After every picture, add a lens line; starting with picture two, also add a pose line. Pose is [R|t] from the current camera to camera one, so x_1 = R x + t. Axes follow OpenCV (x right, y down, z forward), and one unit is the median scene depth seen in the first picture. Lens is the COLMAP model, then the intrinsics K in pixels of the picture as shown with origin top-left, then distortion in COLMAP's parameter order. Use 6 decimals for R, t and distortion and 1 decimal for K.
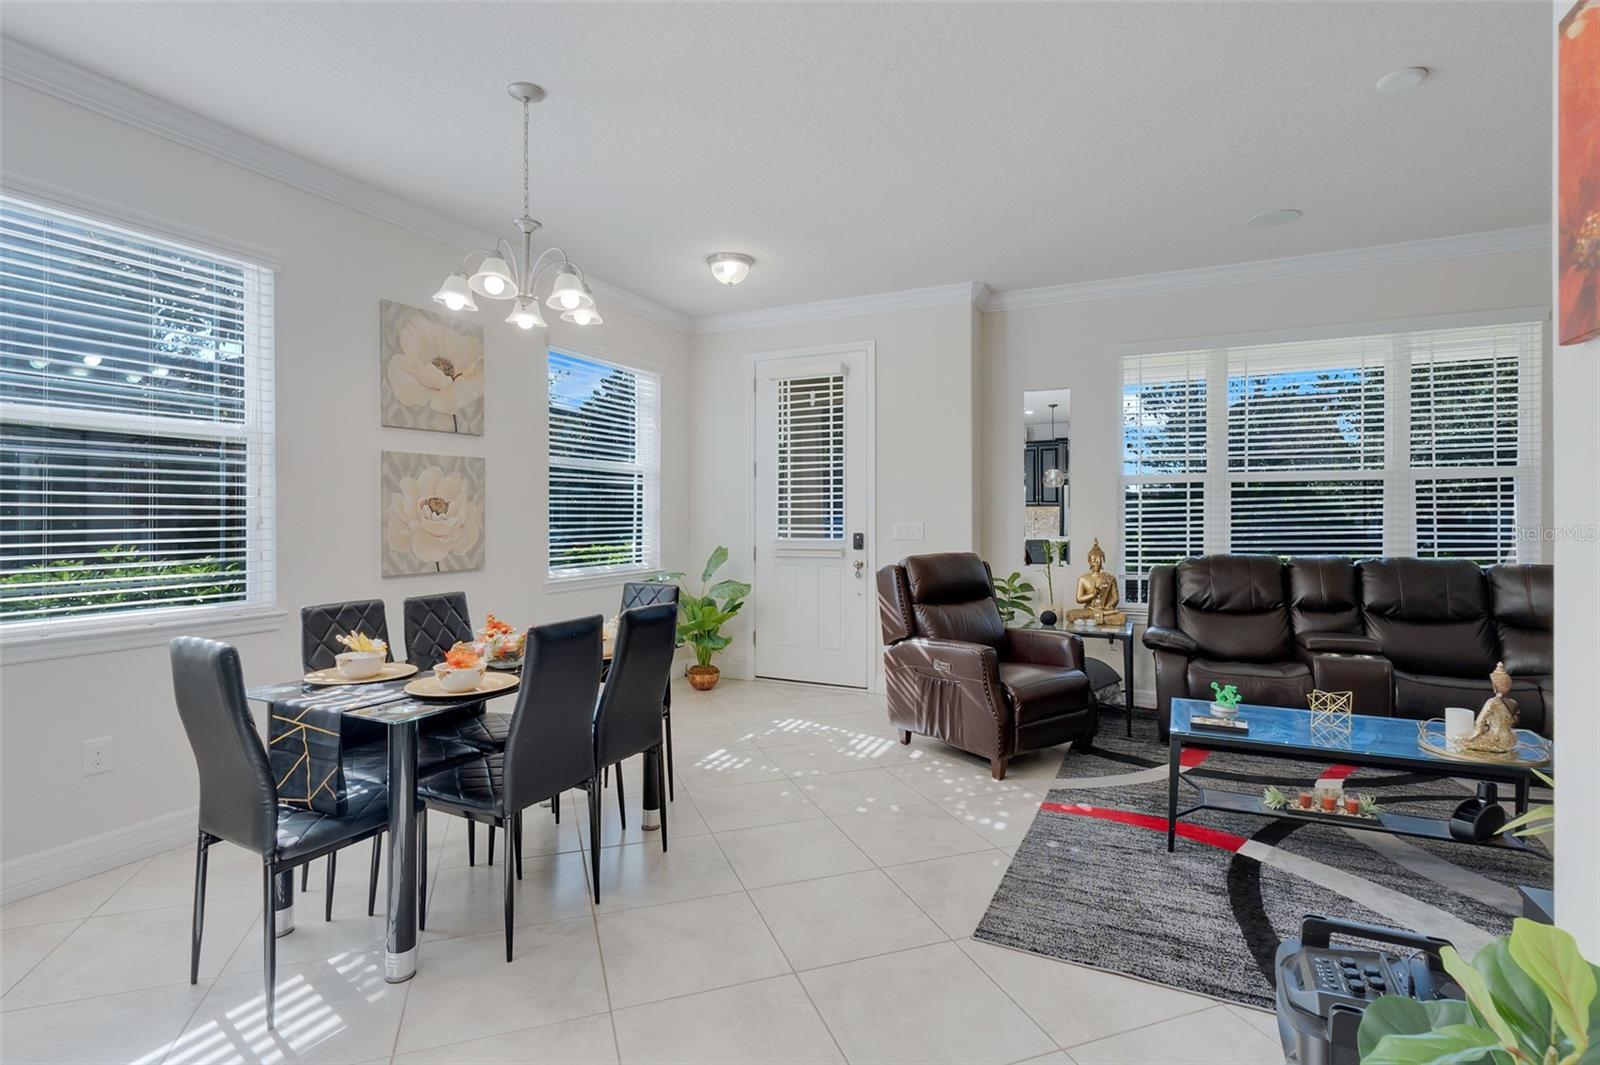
lens RADIAL K [[757.6, 0, 795.3], [0, 757.6, 521.9], [0, 0, 1]] dist [0.000664, 0.000137]
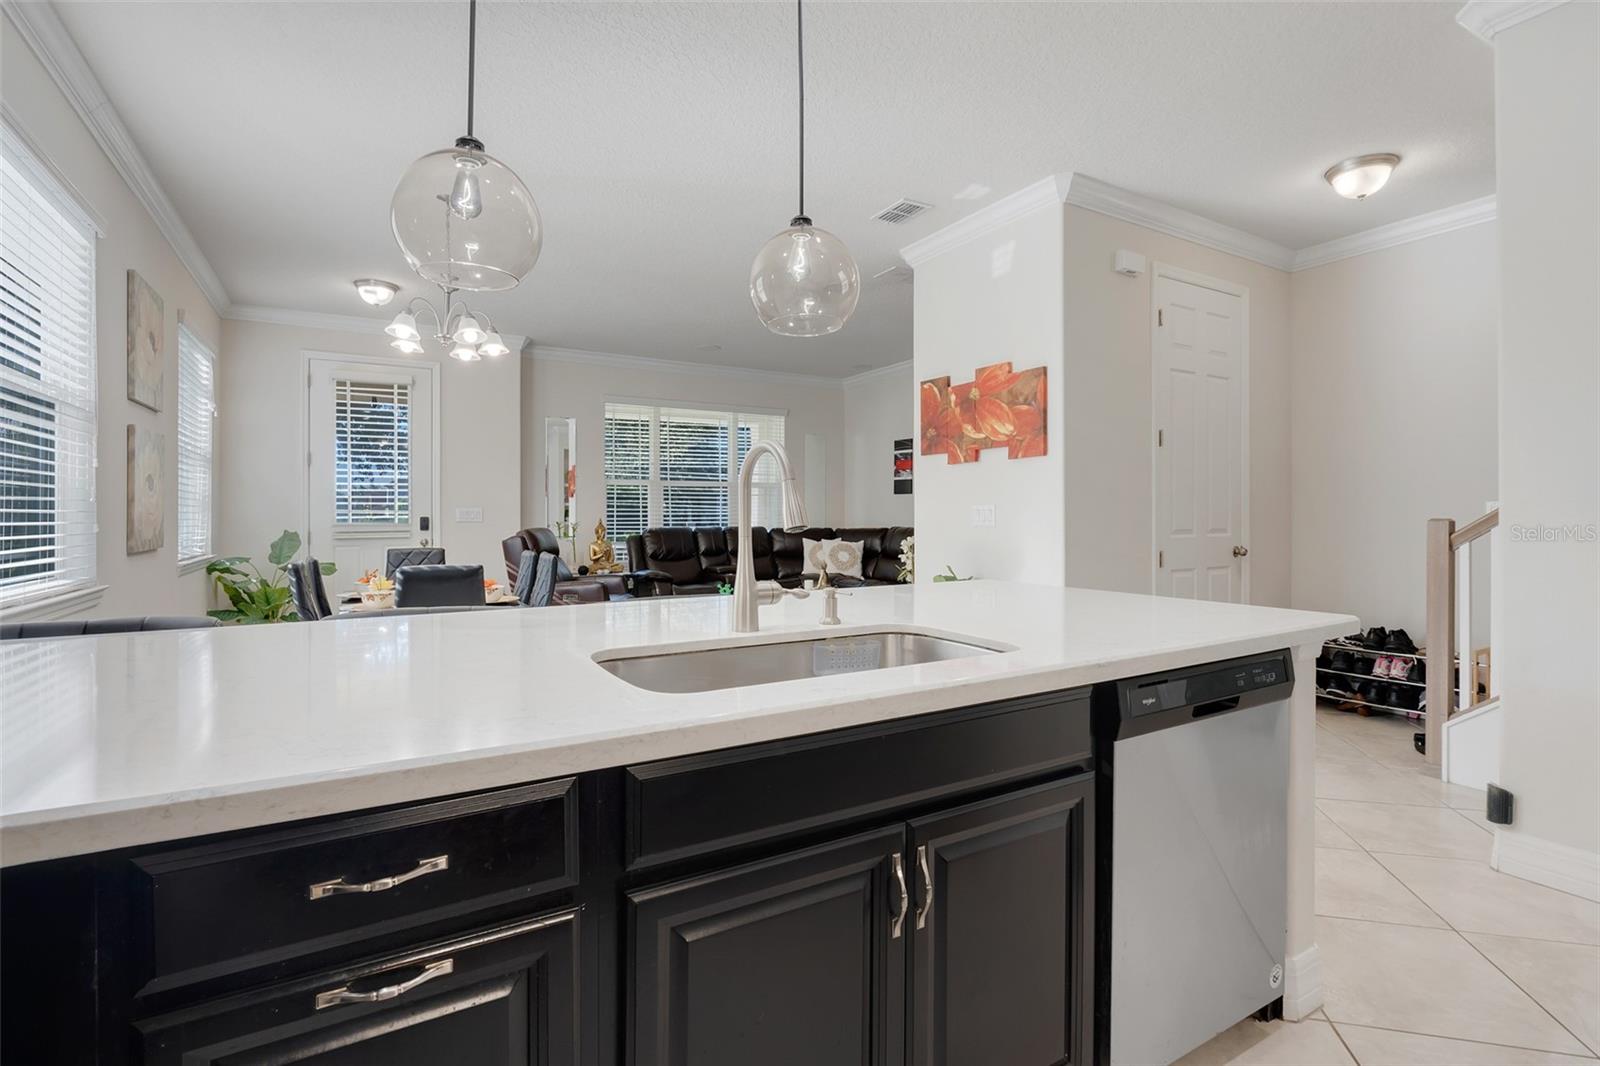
lens RADIAL K [[754.5, 0, 799.6], [0, 754.5, 515.1], [0, 0, 1]] dist [-0.001243, -0.000233]
pose [[0.563056, 0.000461, 0.826418, -0.683553], [0.007913, 0.999951, -0.005948, 0.028164], [-0.826381, 0.009888, 0.563025, -0.218387]]
